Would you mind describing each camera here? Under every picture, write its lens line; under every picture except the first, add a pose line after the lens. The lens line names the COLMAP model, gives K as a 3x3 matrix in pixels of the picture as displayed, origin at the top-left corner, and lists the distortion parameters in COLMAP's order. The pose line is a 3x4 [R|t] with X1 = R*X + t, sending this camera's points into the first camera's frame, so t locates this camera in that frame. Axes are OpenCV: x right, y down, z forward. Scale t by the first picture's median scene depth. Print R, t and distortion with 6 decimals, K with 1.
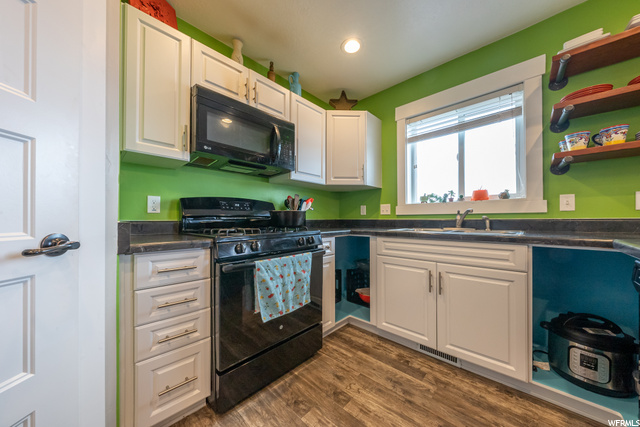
lens RADIAL K [[219.6, 0, 316.5], [0, 219.6, 219.7], [0, 0, 1]] dist [-0.005013, 0.000311]
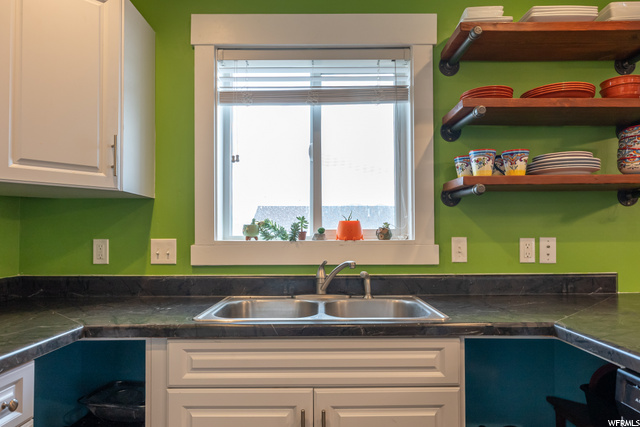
lens RADIAL K [[432.6, 0, 317.2], [0, 432.6, 229.7], [0, 0, 1]] dist [-0.001155, 0.000226]
pose [[0.718507, 0.013056, 0.695398, -0.066984], [0.001741, 0.999787, -0.020570, -0.112437], [-0.695518, 0.015990, 0.718331, 0.358814]]
